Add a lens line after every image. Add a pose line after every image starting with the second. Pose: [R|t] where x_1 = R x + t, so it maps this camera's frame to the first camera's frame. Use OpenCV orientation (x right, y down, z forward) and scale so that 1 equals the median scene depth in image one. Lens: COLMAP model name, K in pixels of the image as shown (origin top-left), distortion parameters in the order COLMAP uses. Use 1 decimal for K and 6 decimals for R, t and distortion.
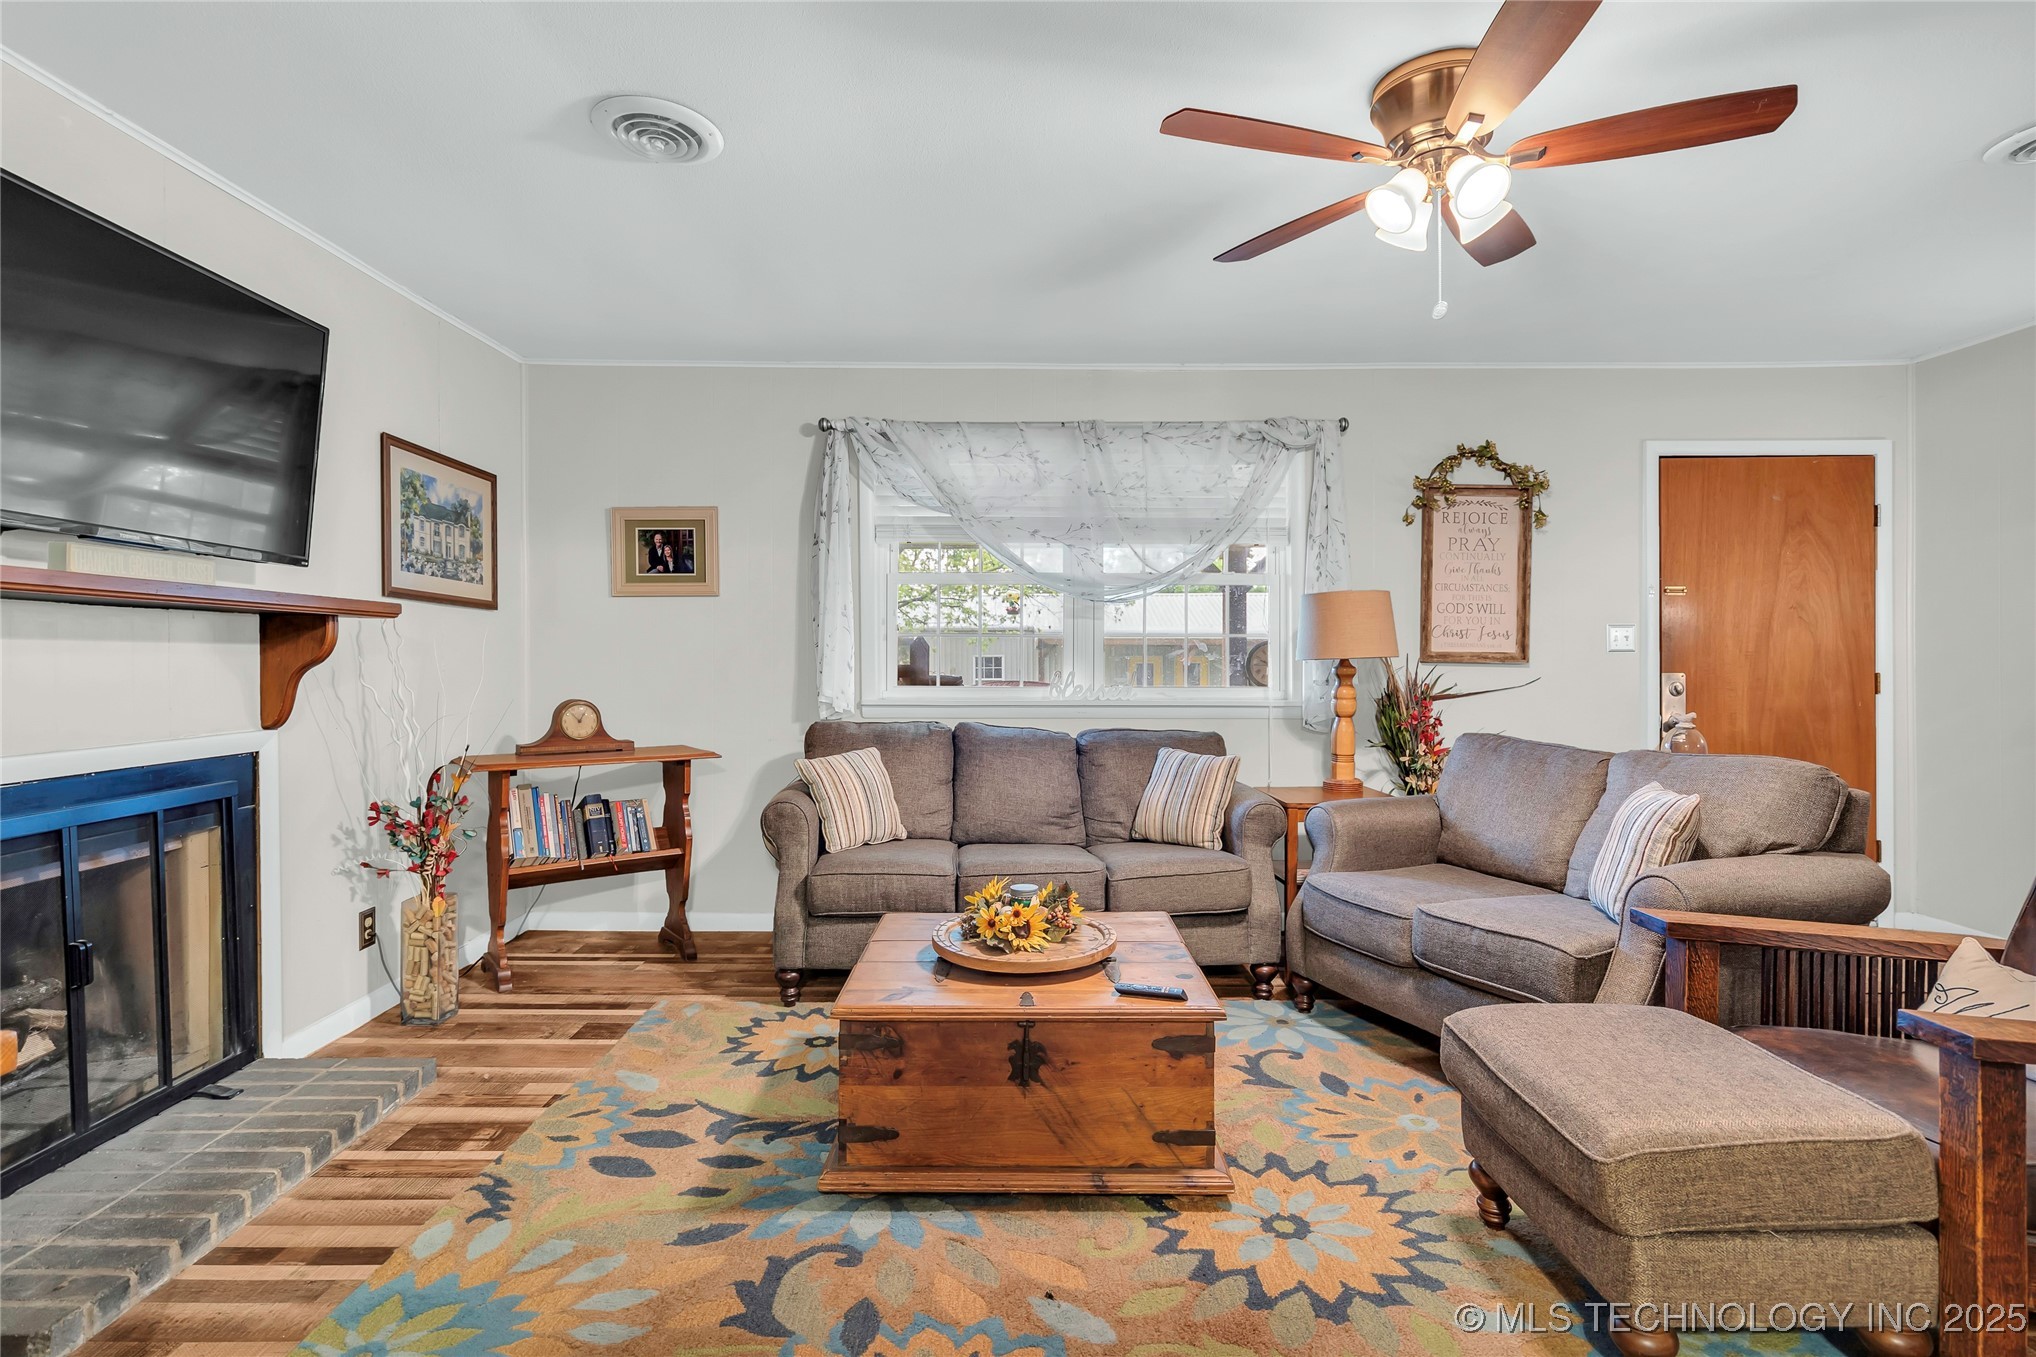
lens RADIAL K [[1021.2, 0, 1012.2], [0, 1021.2, 662.5], [0, 0, 1]] dist [0.001079, 0.001118]
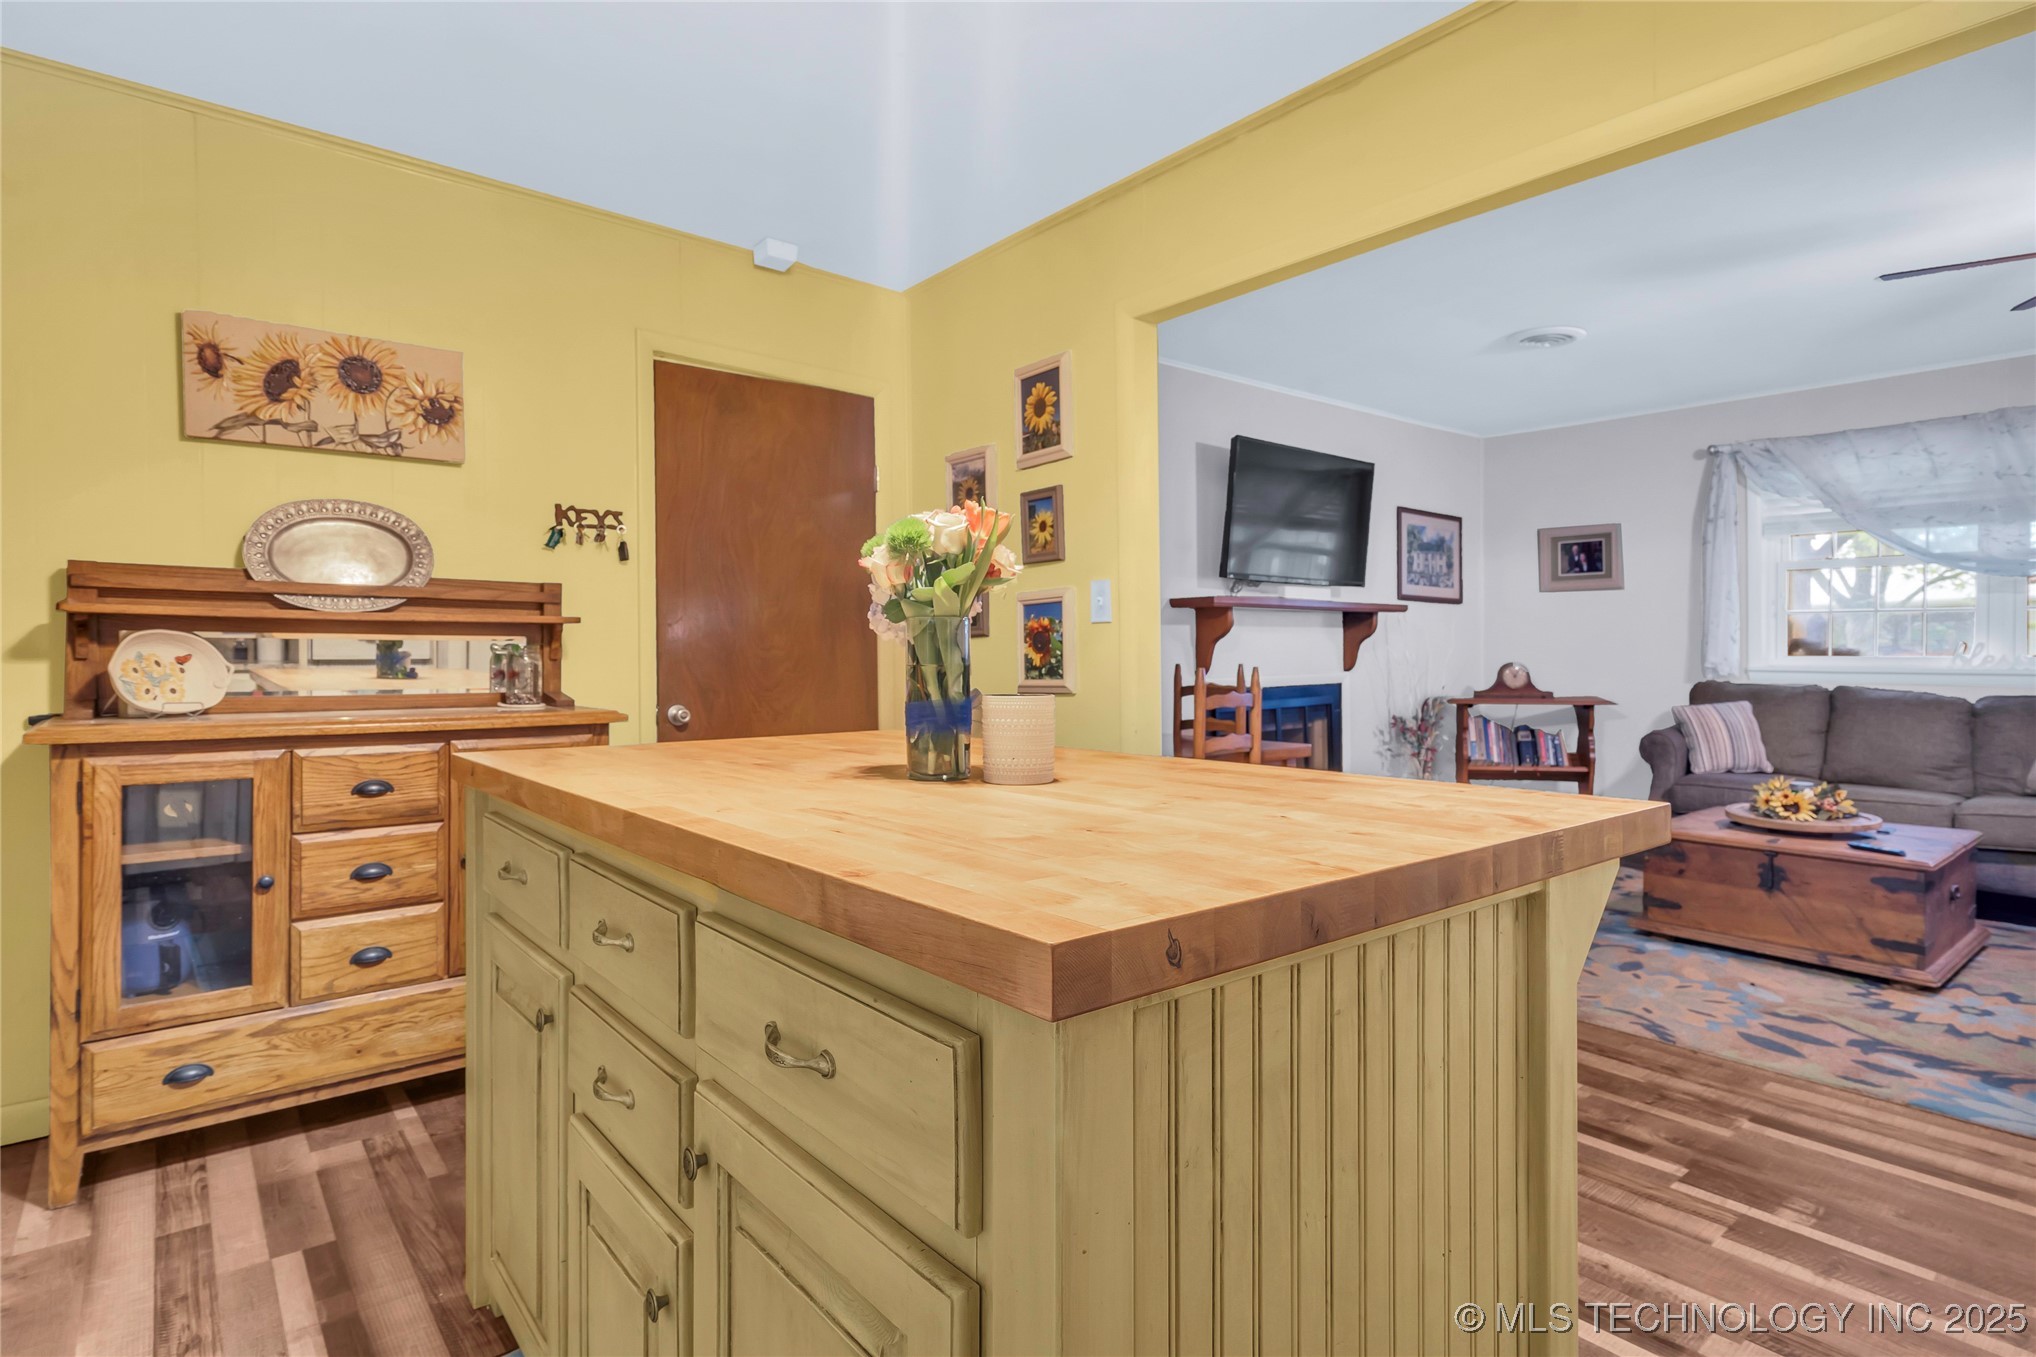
lens RADIAL K [[1021.2, 0, 1012.2], [0, 1021.2, 662.5], [0, 0, 1]] dist [0.001079, 0.001118]
pose [[0.627506, 0.010568, -0.778540, 0.289575], [0.002354, 0.999878, 0.015470, 0.012172], [0.778608, -0.011541, 0.627405, -0.533240]]
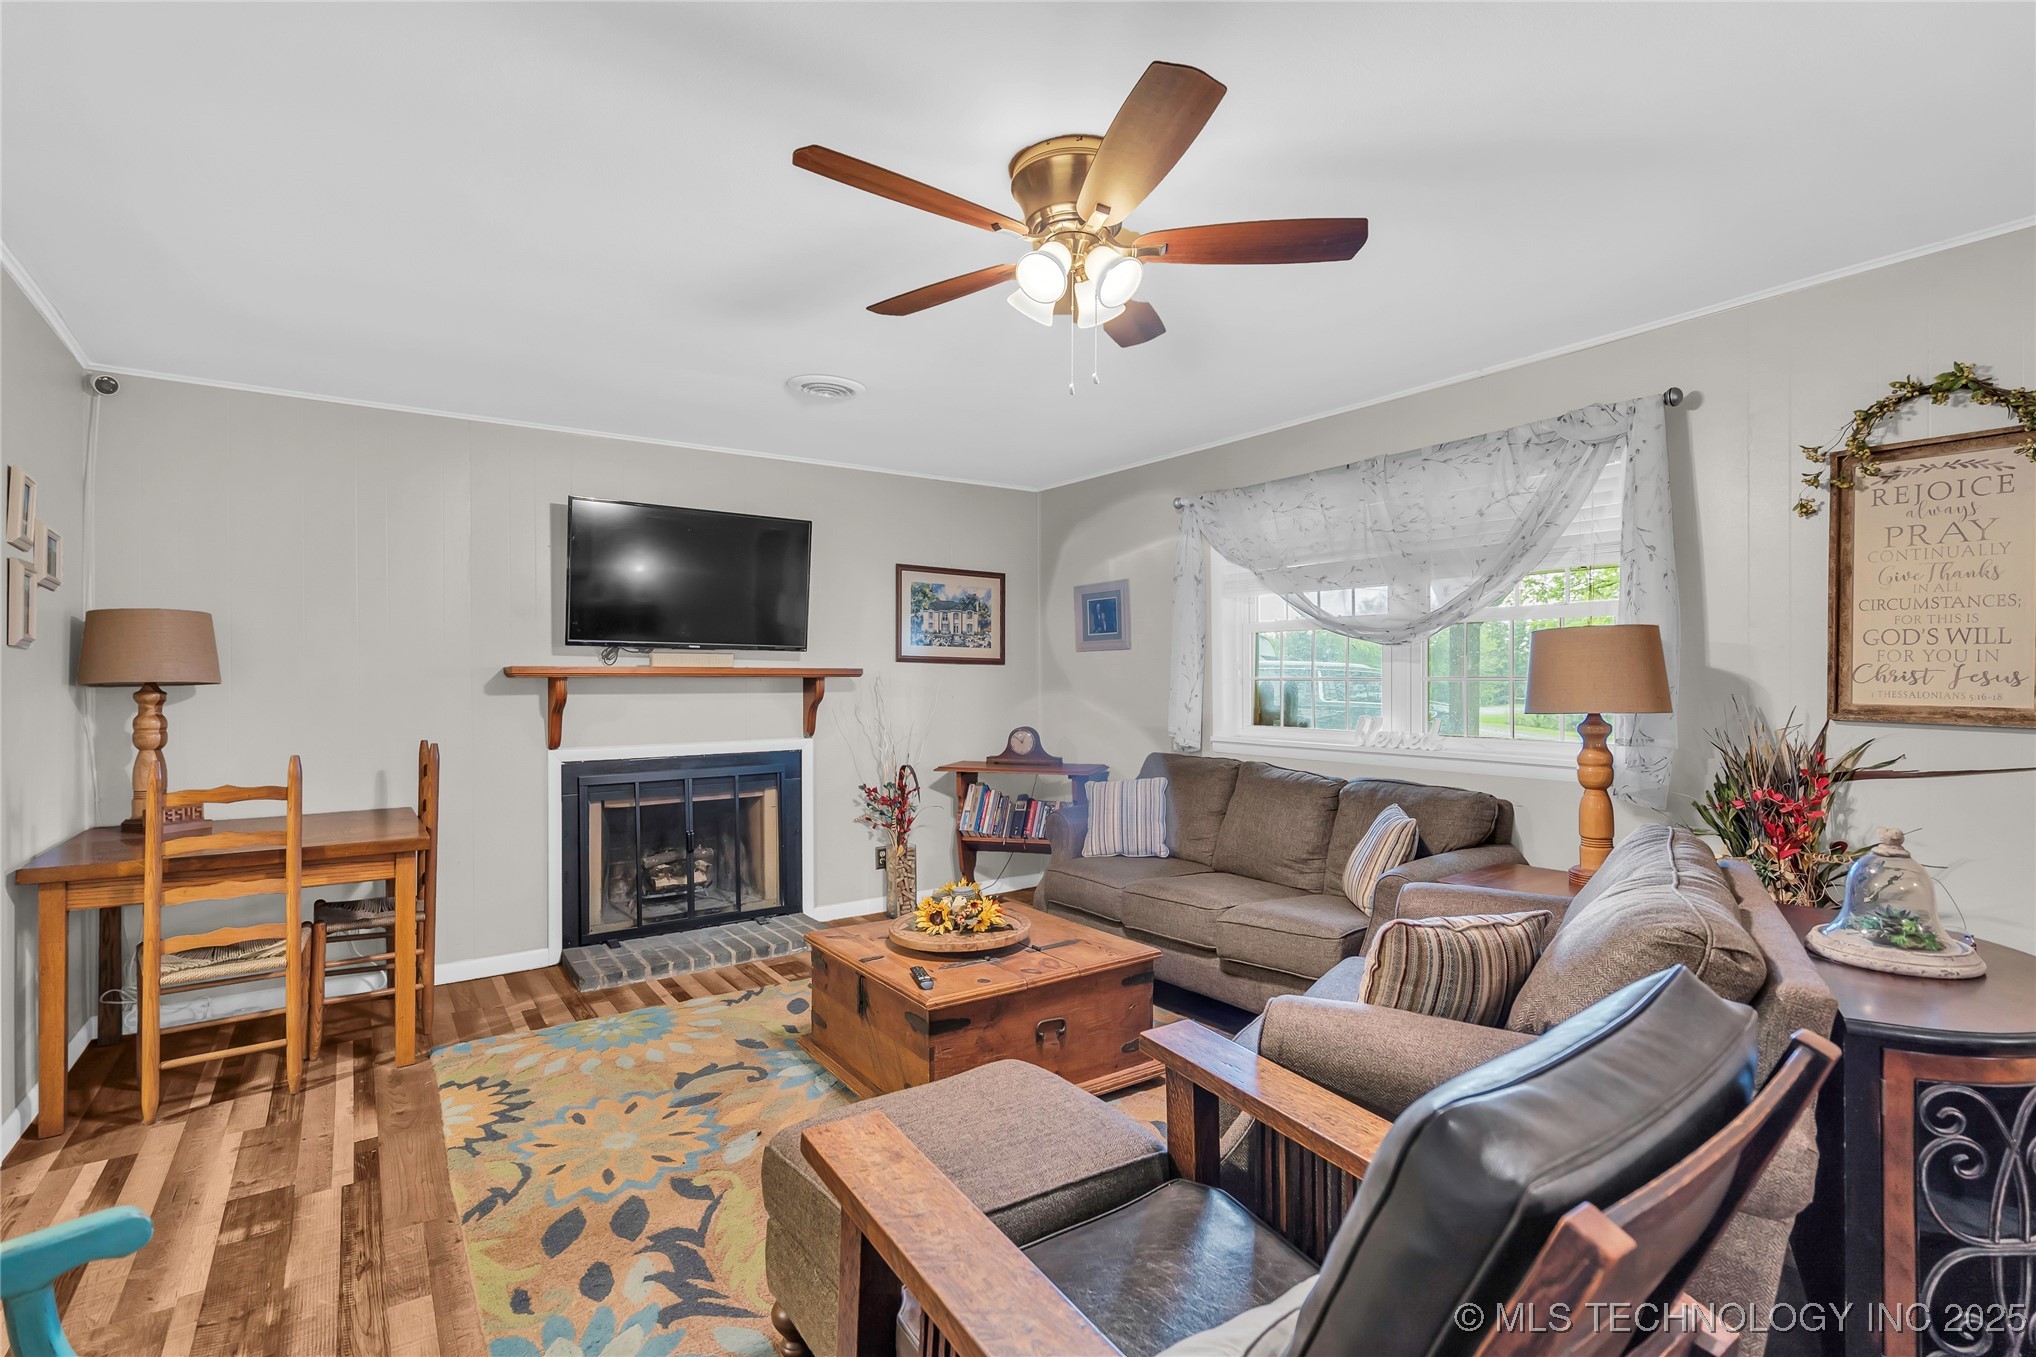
lens RADIAL K [[955.4, 0, 1018.0], [0, 955.4, 678.5], [0, 0, 1]] dist [0.001368, 0.000531]
pose [[0.576380, -0.002400, -0.817178, 0.677413], [-0.000722, 0.999994, -0.003446, -0.027582], [0.817182, 0.002576, 0.576374, 0.228605]]
